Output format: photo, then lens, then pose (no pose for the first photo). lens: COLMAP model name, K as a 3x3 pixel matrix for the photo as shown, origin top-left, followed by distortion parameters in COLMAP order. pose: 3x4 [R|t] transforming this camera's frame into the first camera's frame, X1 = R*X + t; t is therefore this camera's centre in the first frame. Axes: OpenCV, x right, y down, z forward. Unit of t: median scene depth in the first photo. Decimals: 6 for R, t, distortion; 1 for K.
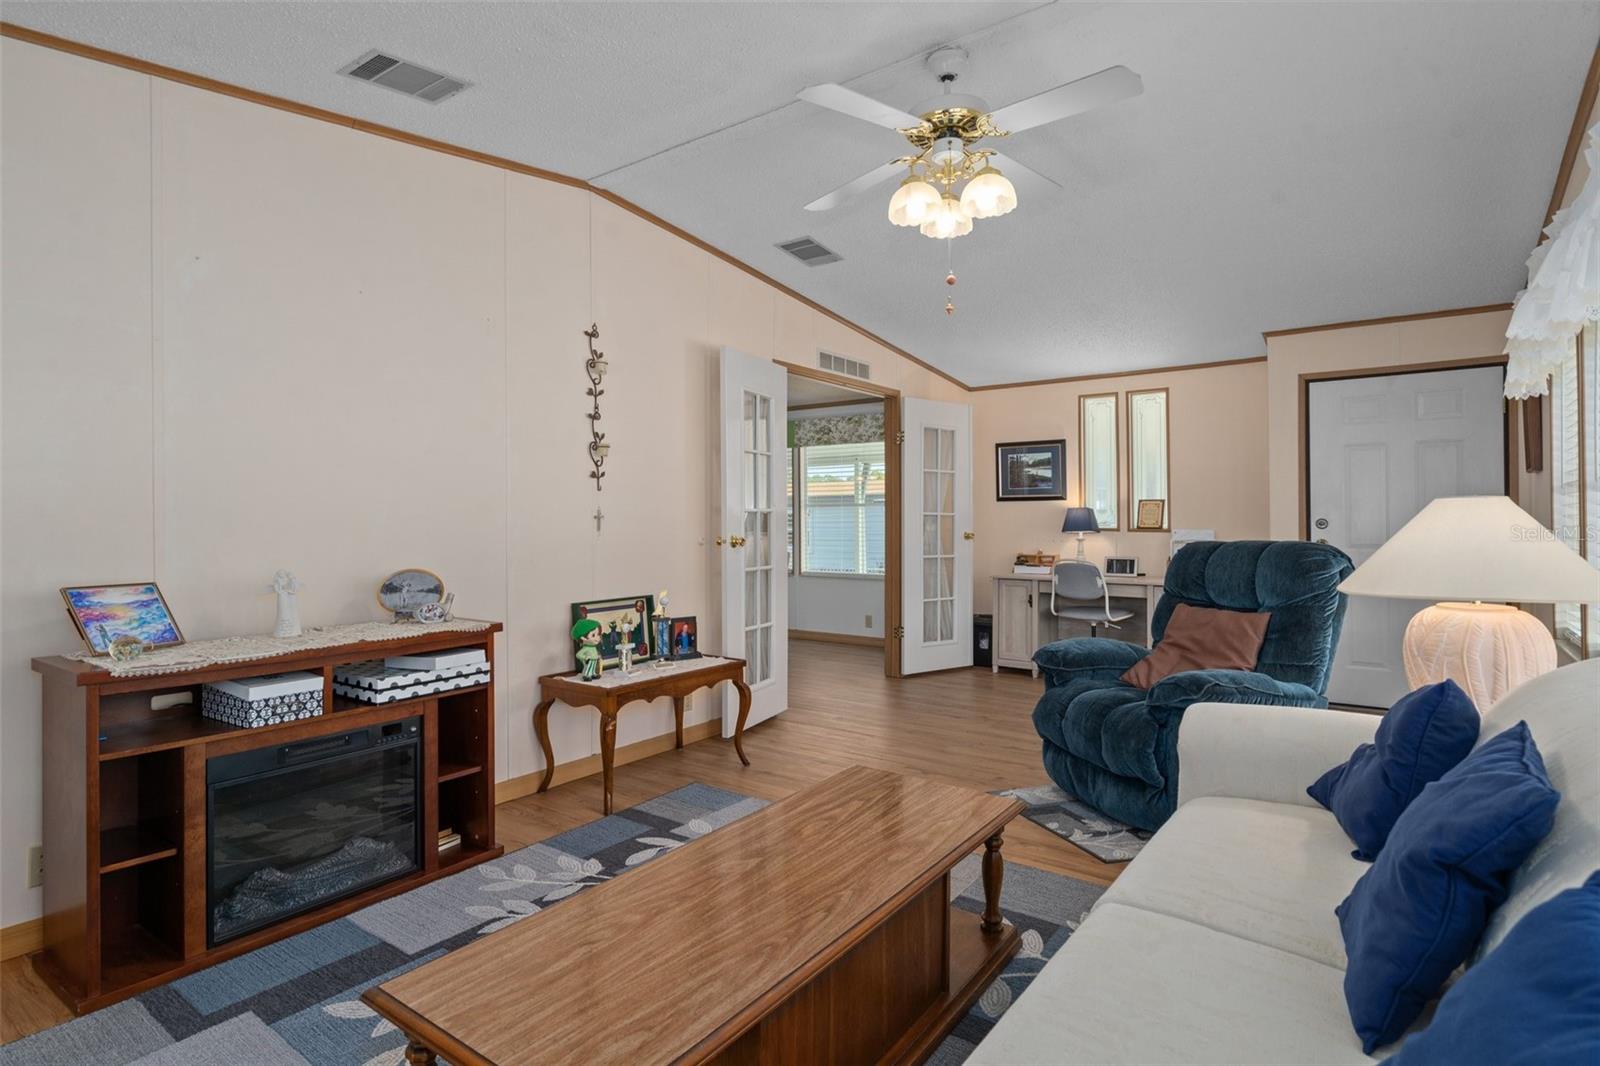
lens RADIAL K [[832.1, 0, 797.5], [0, 832.1, 528.0], [0, 0, 1]] dist [0.003949, 0.001321]
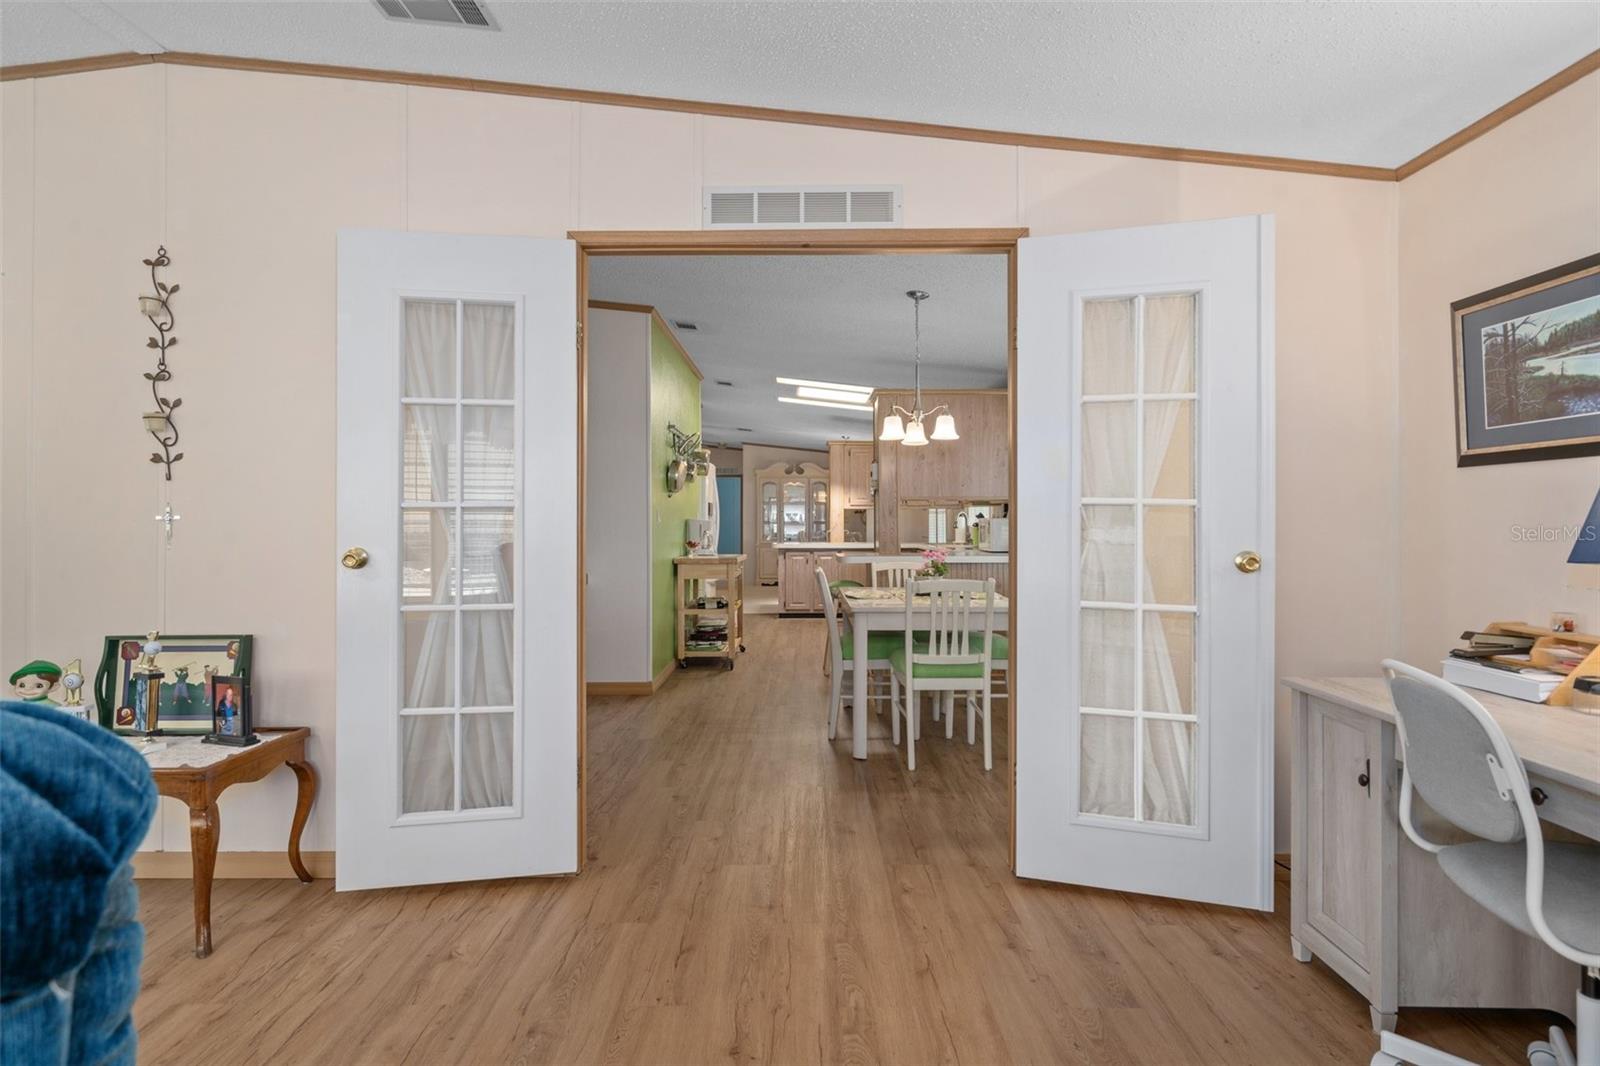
lens RADIAL K [[832.1, 0, 798.4], [0, 832.1, 522.7], [0, 0, 1]] dist [0.003949, 0.001321]
pose [[0.583379, 0.002566, -0.812196, 0.626255], [-0.006457, 0.999978, -0.001479, -0.010994], [0.812174, 0.006107, 0.583383, 0.982235]]
